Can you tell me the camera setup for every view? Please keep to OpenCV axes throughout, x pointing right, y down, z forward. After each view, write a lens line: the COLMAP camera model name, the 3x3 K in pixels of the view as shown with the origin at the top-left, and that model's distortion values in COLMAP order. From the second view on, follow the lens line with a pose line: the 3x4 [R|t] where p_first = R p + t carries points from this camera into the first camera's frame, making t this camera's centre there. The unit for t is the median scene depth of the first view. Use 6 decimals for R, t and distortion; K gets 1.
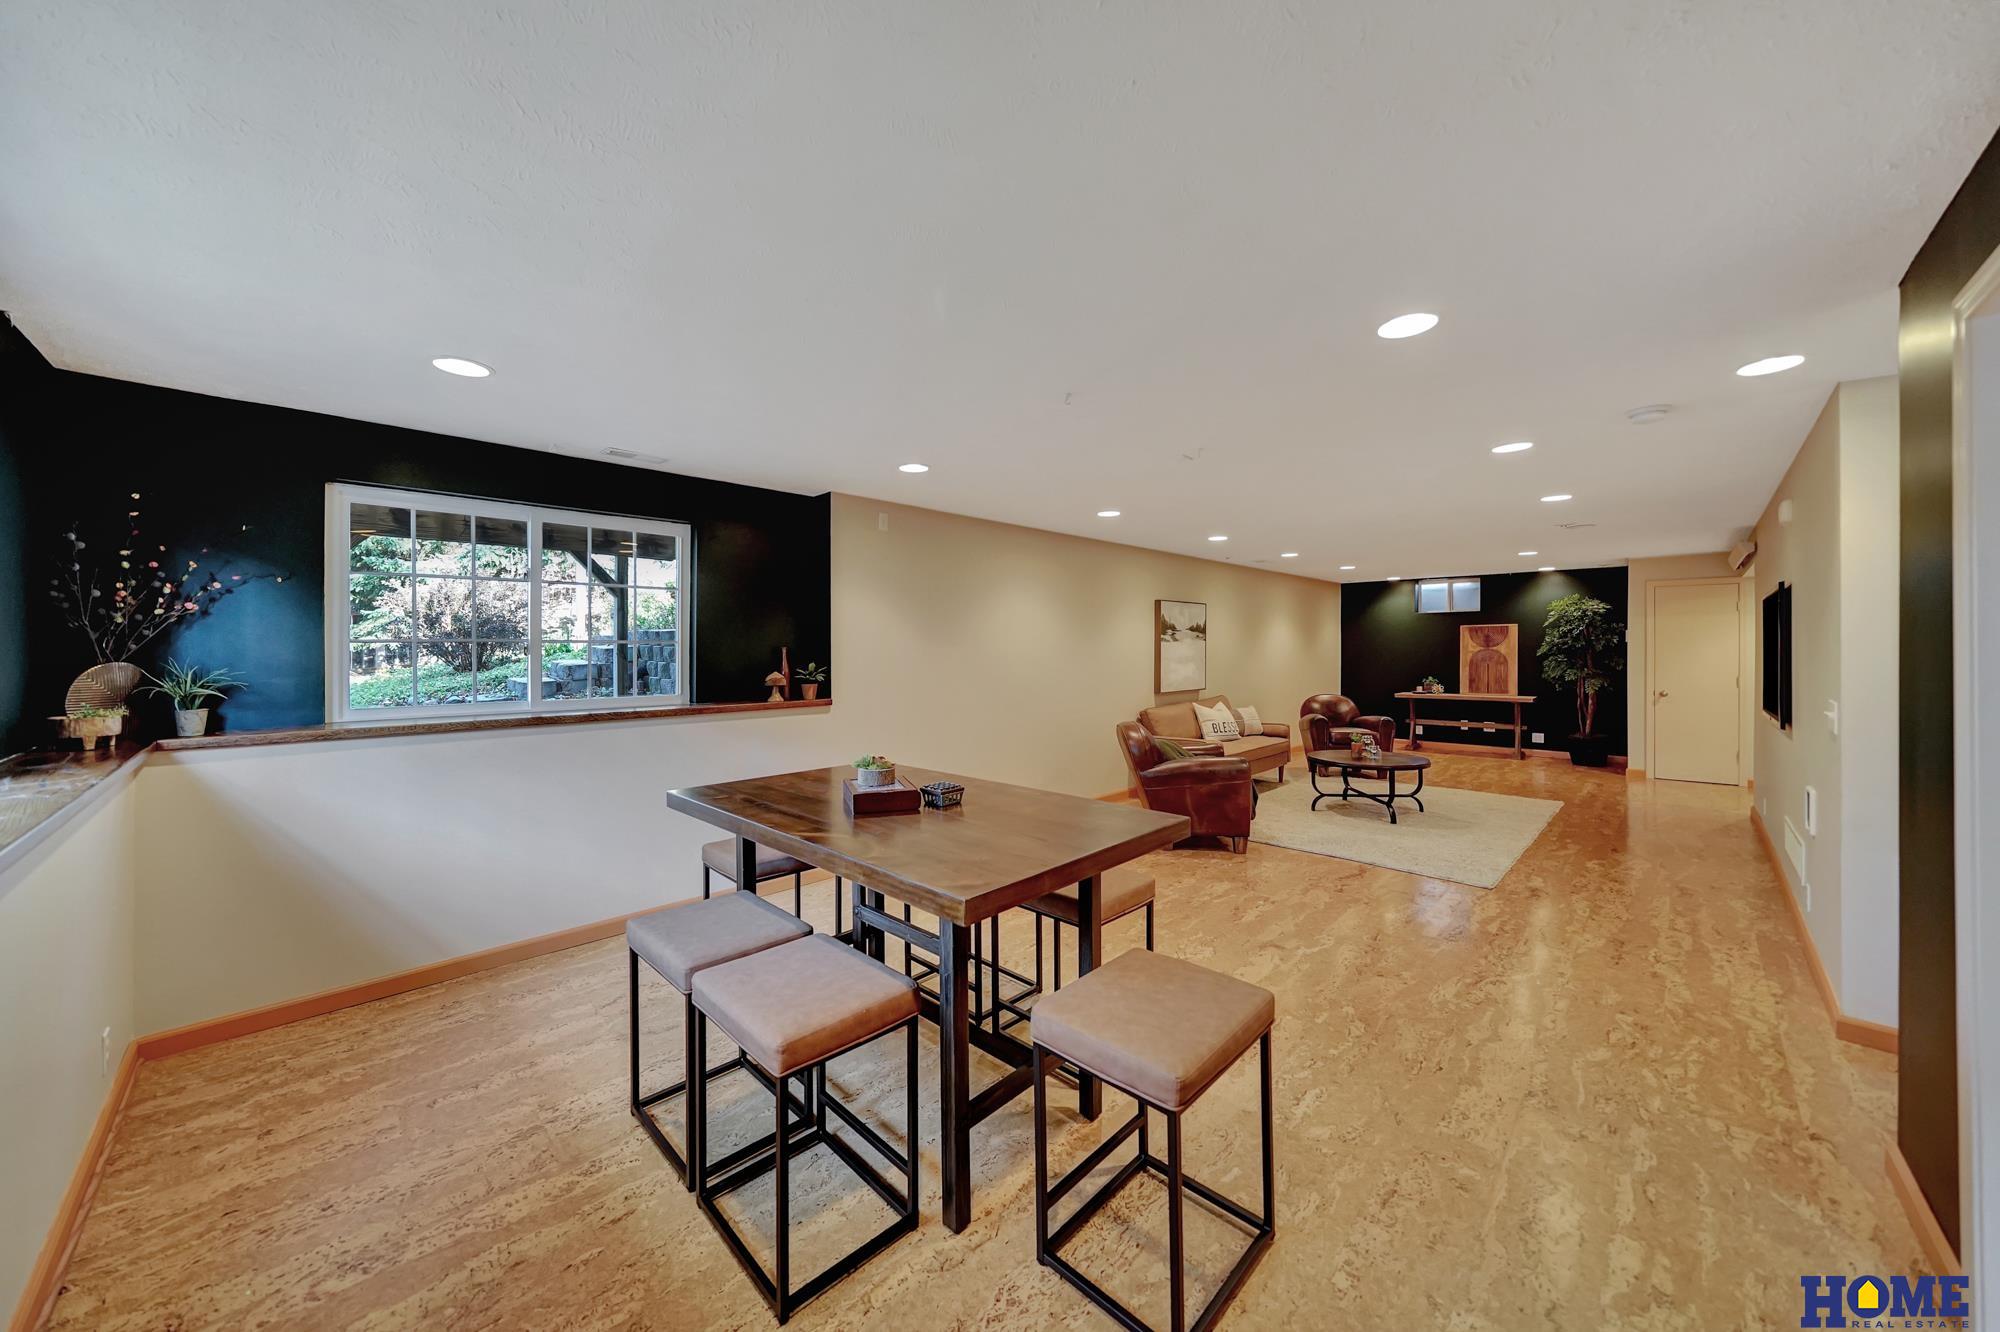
lens RADIAL K [[688.4, 0, 983.7], [0, 688.4, 648.0], [0, 0, 1]] dist [-0.007130, 0.000115]
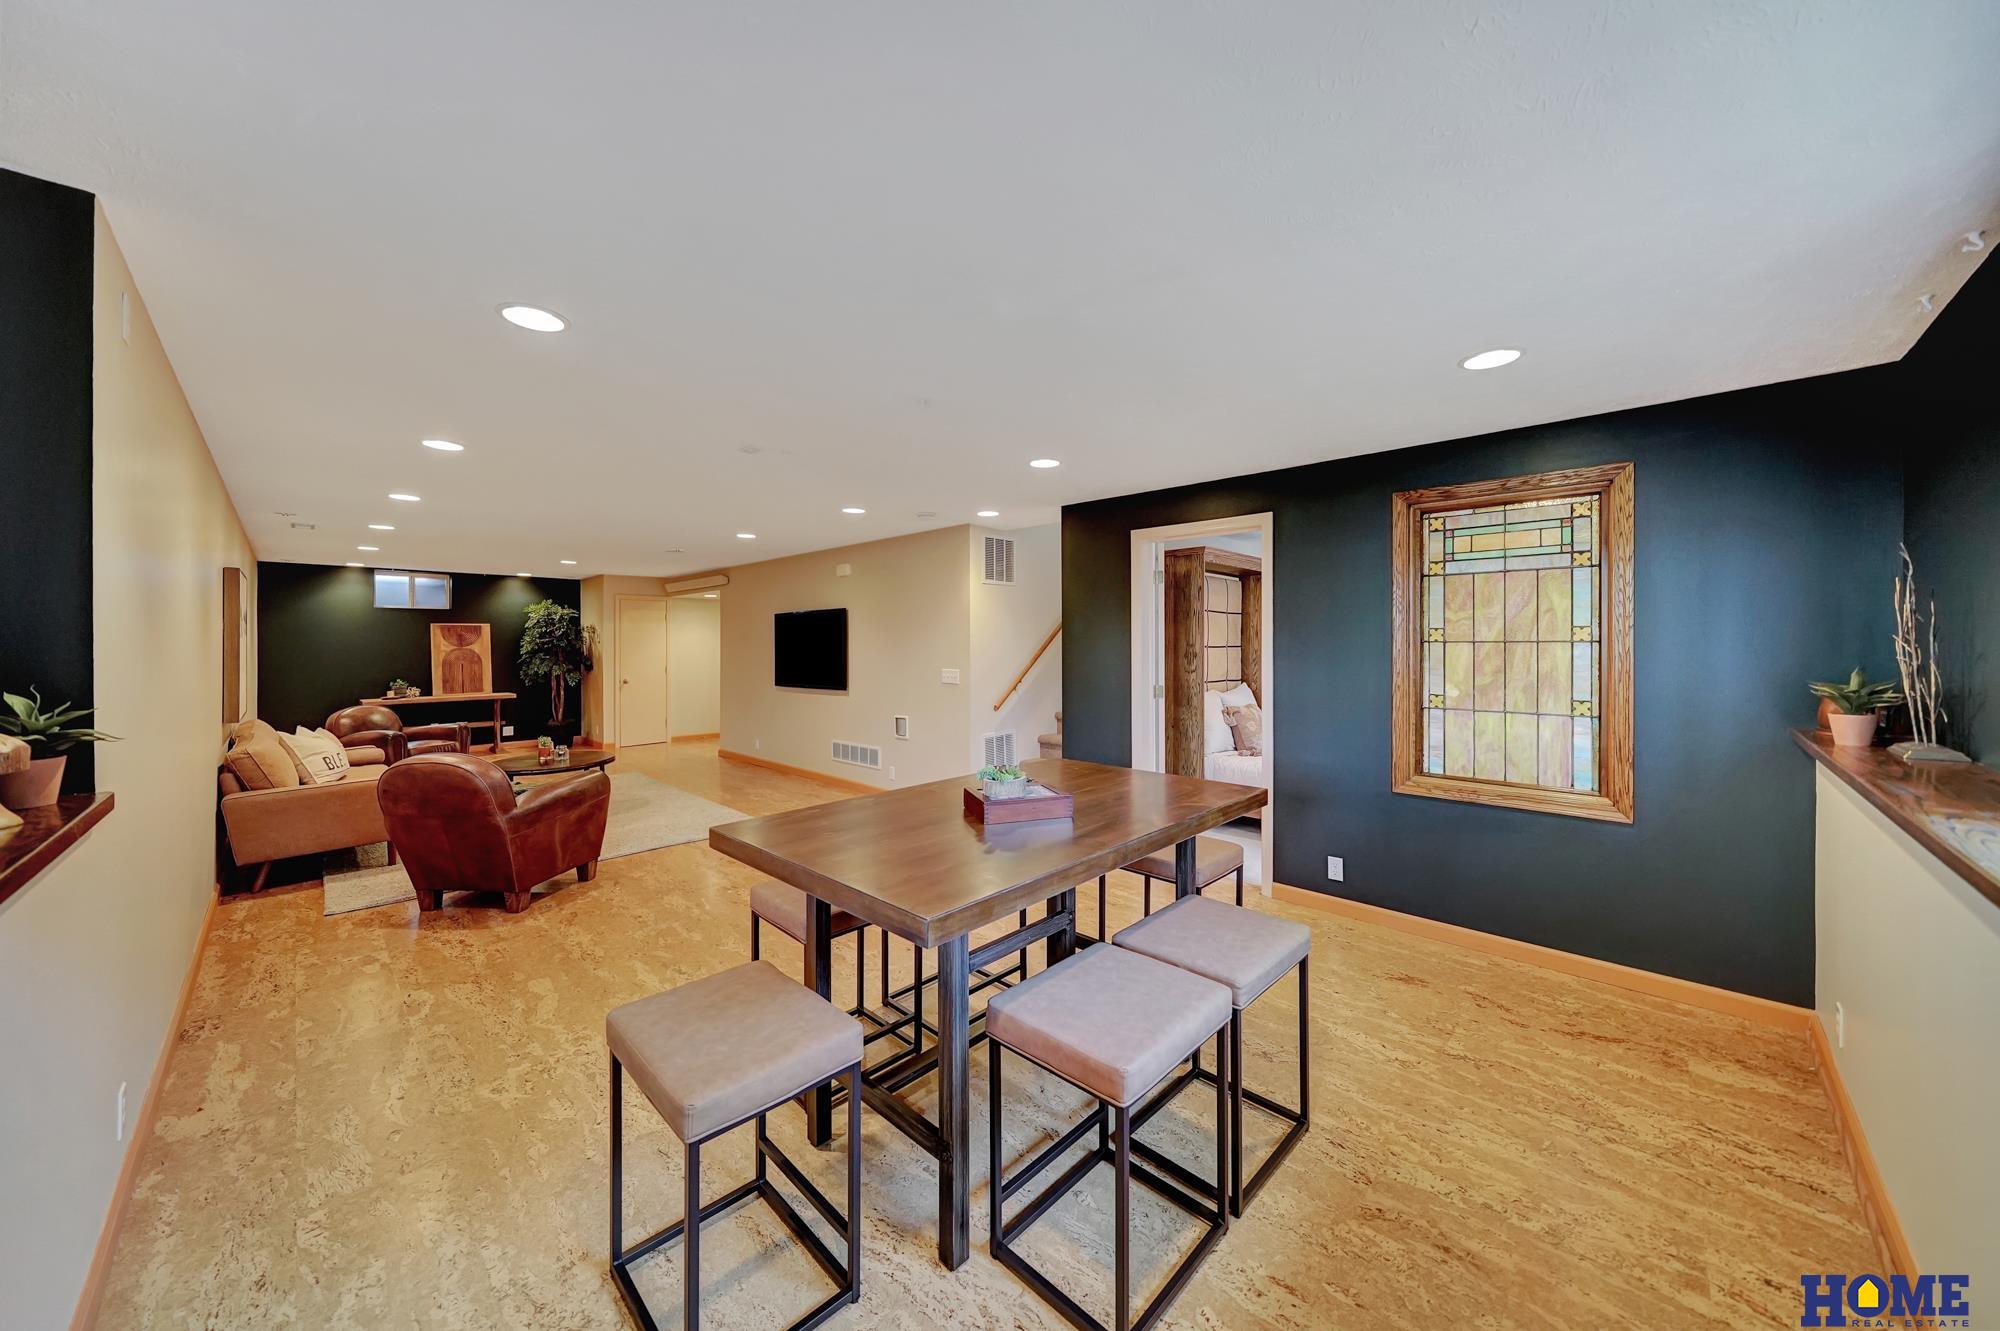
lens RADIAL K [[688.4, 0, 983.7], [0, 688.4, 648.7], [0, 0, 1]] dist [-0.007130, 0.000115]
pose [[0.004871, -0.006890, 0.999964, -0.254005], [0.006788, 0.999953, 0.006857, 0.000391], [-0.999965, 0.006755, 0.004917, 0.248519]]
